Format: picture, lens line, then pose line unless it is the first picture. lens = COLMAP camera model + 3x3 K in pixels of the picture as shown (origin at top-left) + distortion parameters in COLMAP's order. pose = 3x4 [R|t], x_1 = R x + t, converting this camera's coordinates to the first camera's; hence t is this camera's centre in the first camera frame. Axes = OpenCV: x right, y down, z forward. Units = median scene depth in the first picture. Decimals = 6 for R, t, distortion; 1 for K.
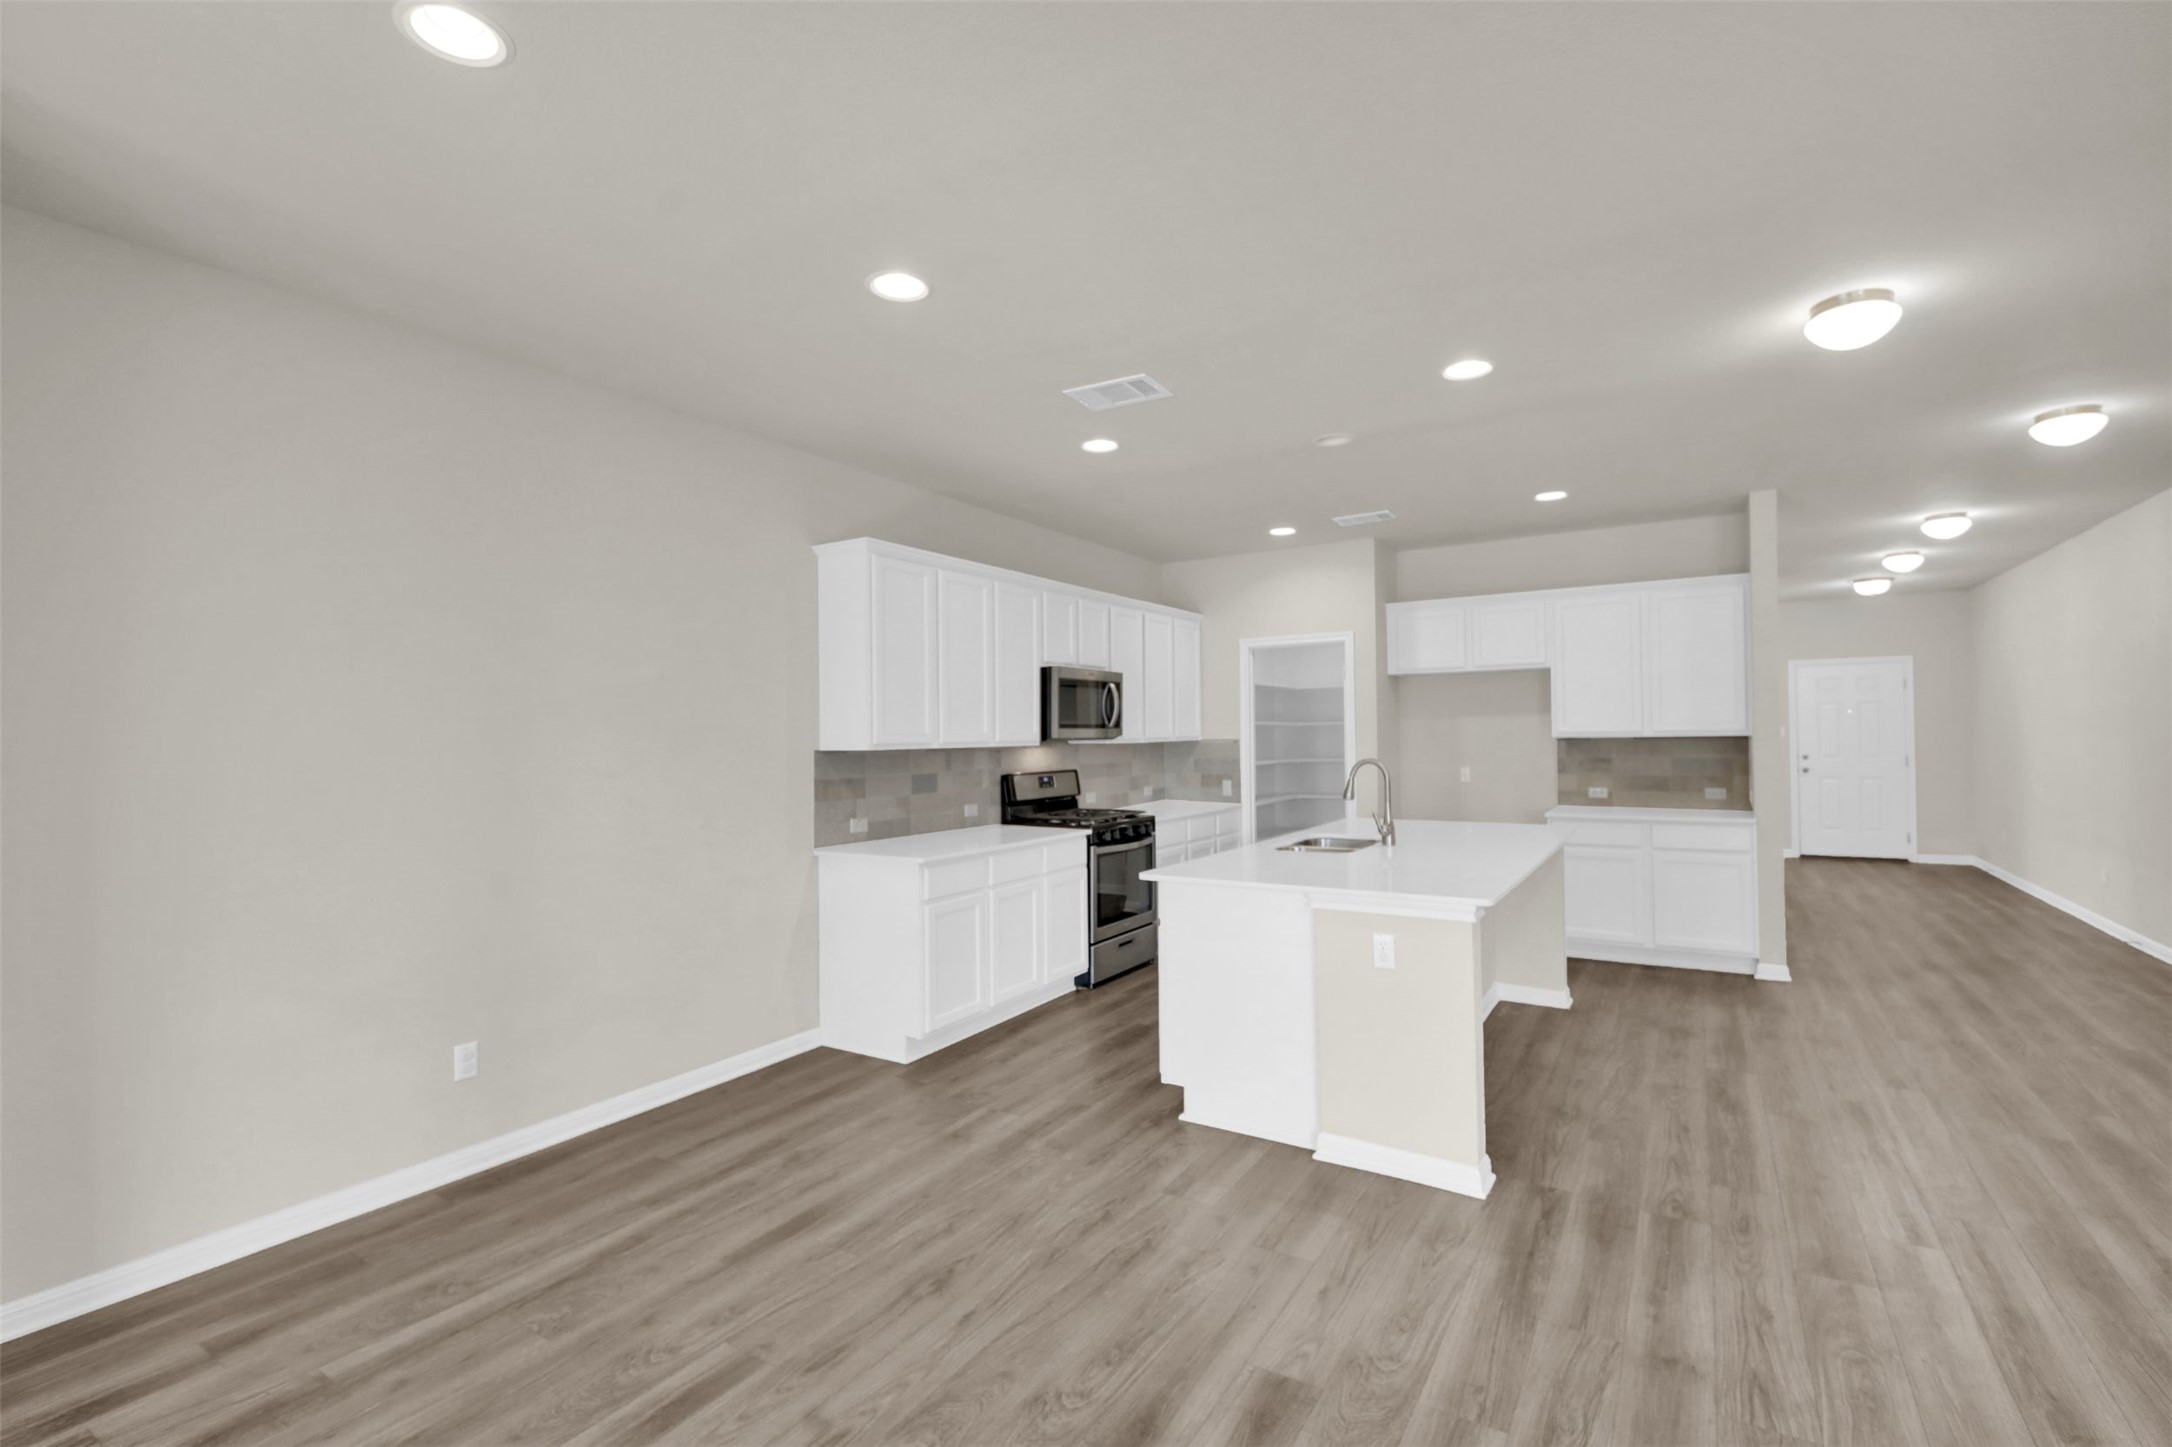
lens RADIAL K [[946.0, 0, 1084.9], [0, 946.0, 722.9], [0, 0, 1]] dist [0.024599, -0.020379]
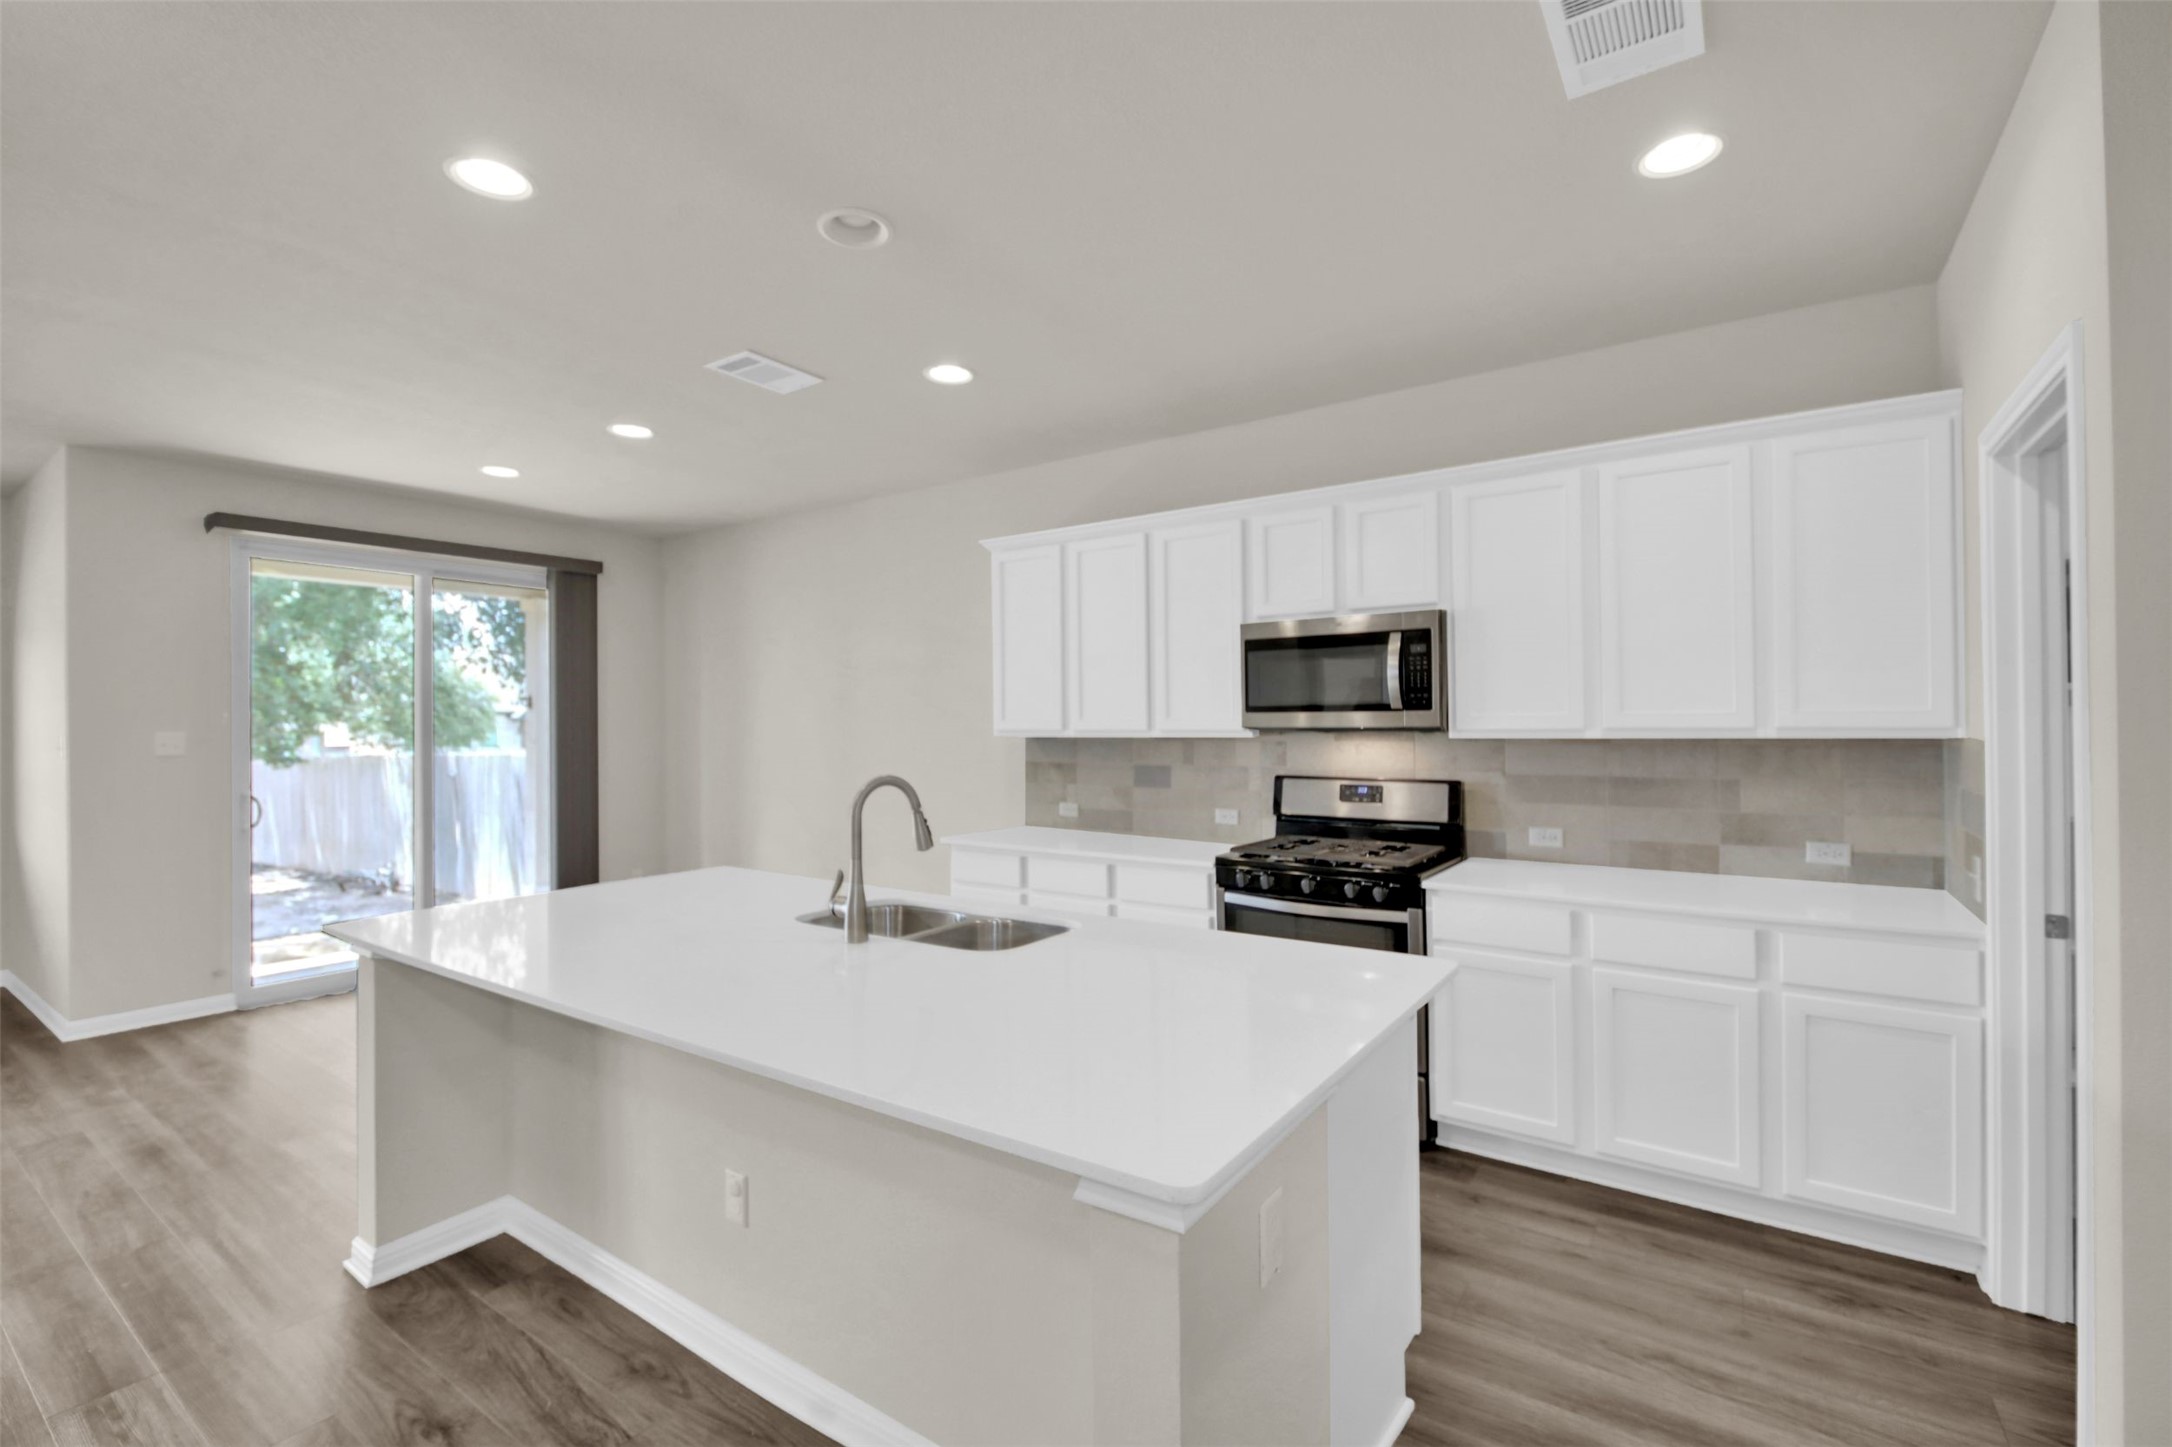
lens RADIAL K [[946.0, 0, 1084.9], [0, 946.0, 722.9], [0, 0, 1]] dist [0.024599, -0.020379]
pose [[-0.038280, 0.013282, -0.999179, 0.632394], [0.019146, 0.999738, 0.012556, 0.002116], [0.999084, -0.018650, -0.038524, 0.862693]]
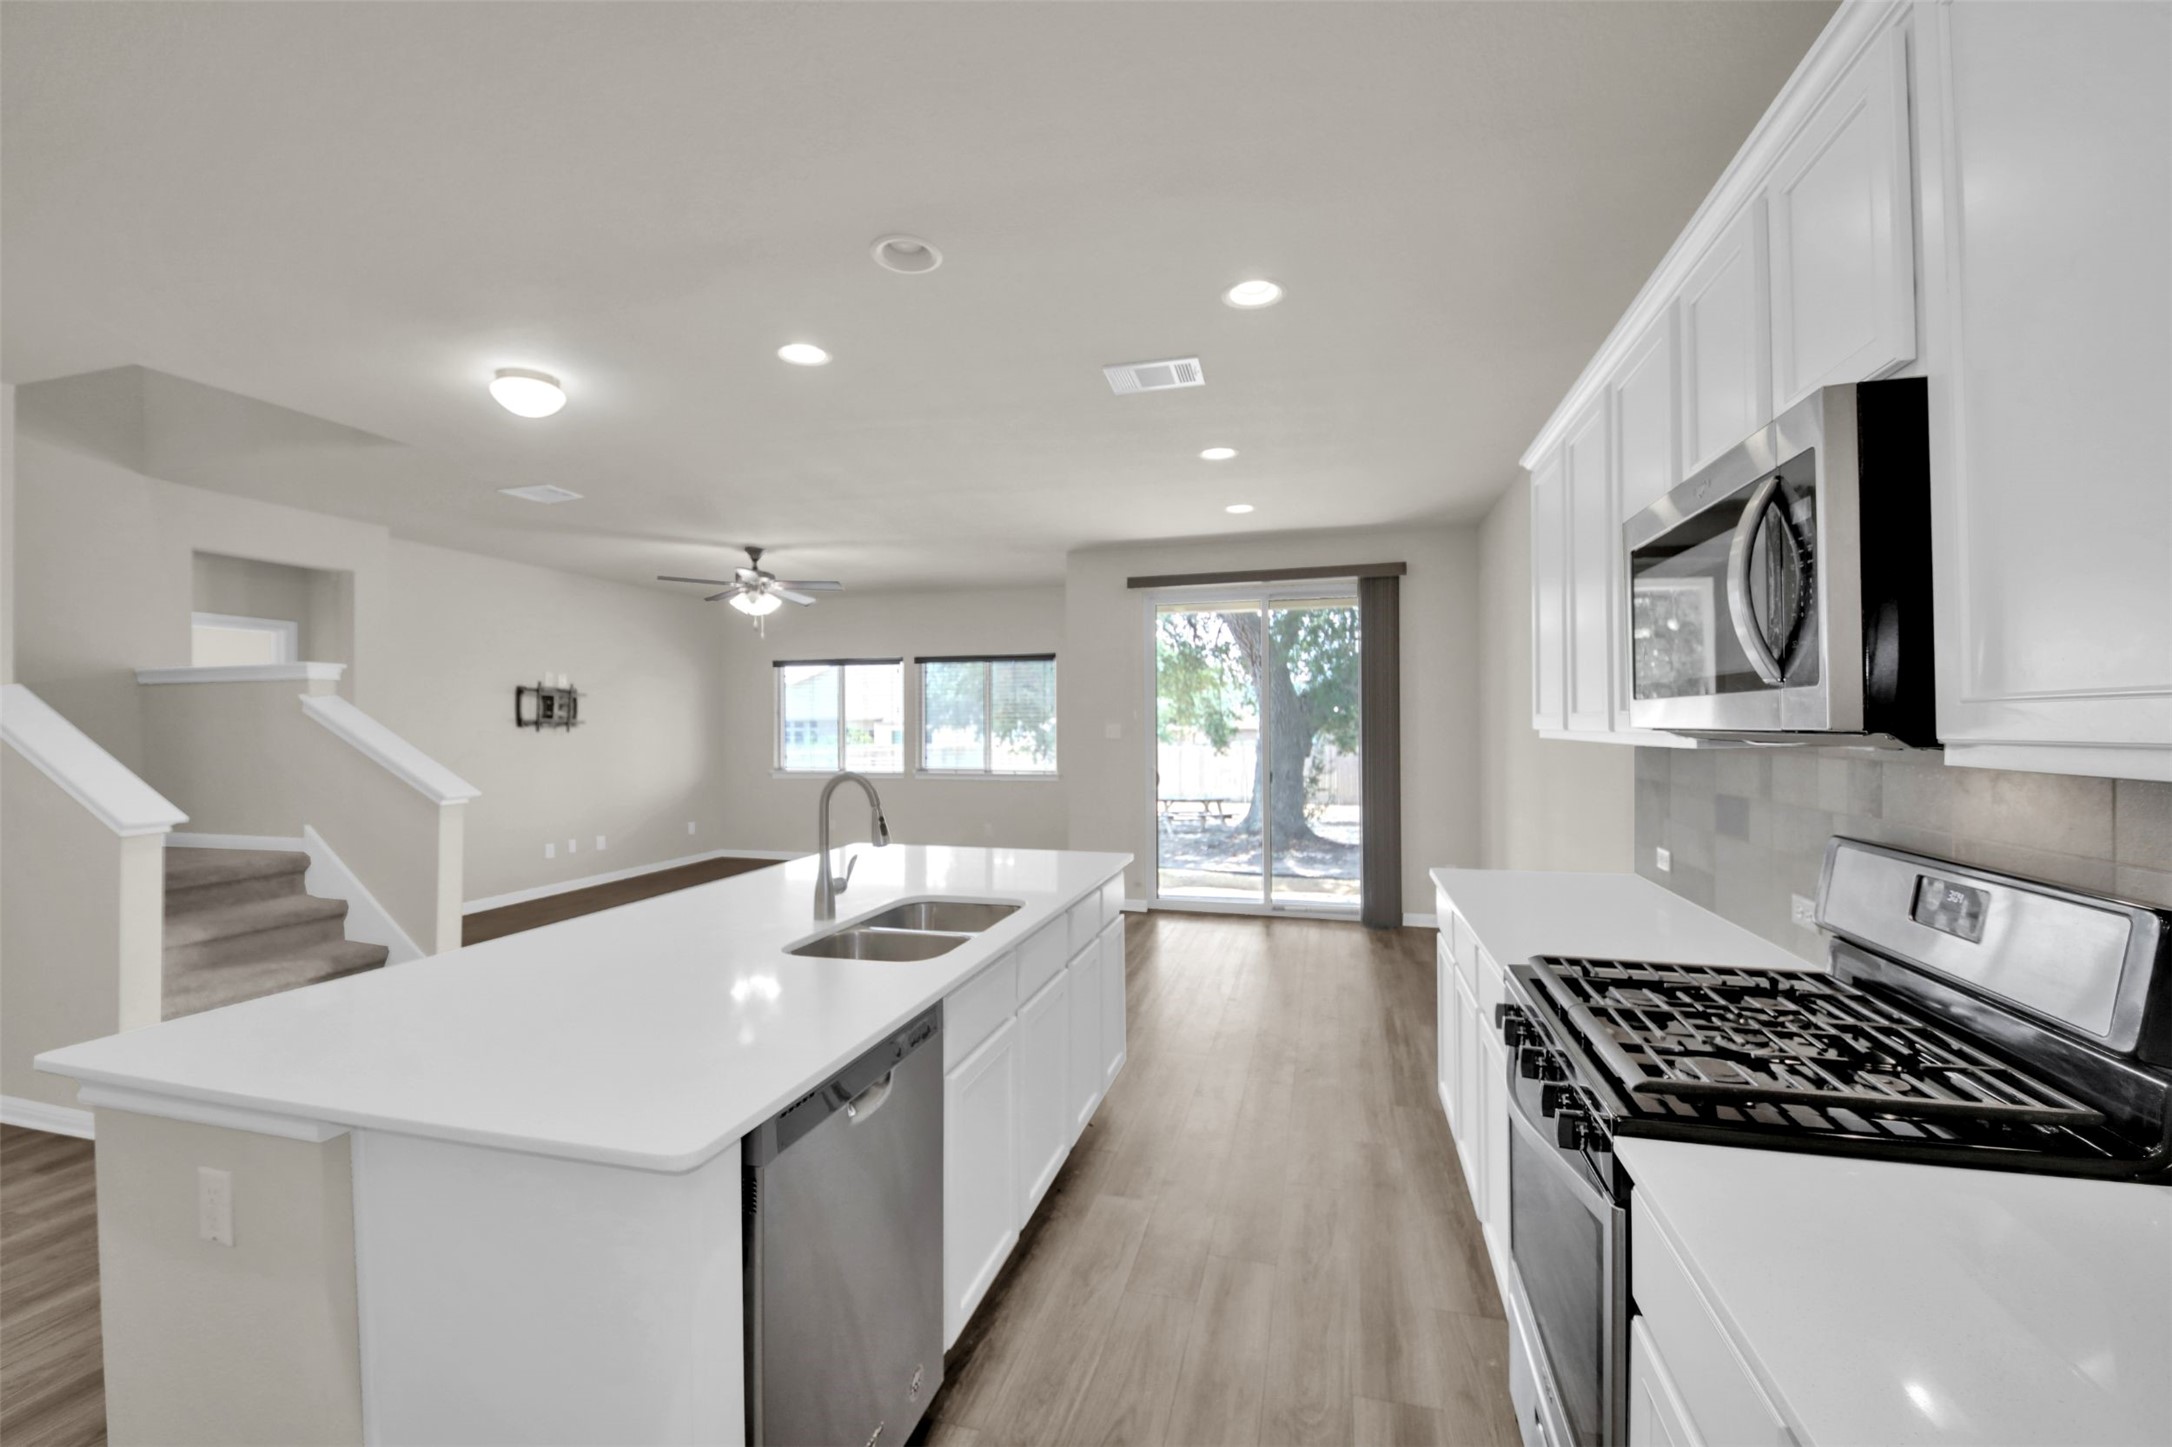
lens RADIAL K [[920.3, 0, 1116.1], [0, 920.3, 713.8], [0, 0, 1]] dist [-0.001225, -0.000239]
pose [[-0.948749, 0.015221, -0.315665, 0.243775], [0.022179, 0.999584, -0.018460, 0.012506], [0.315252, -0.024515, -0.948691, 1.195488]]
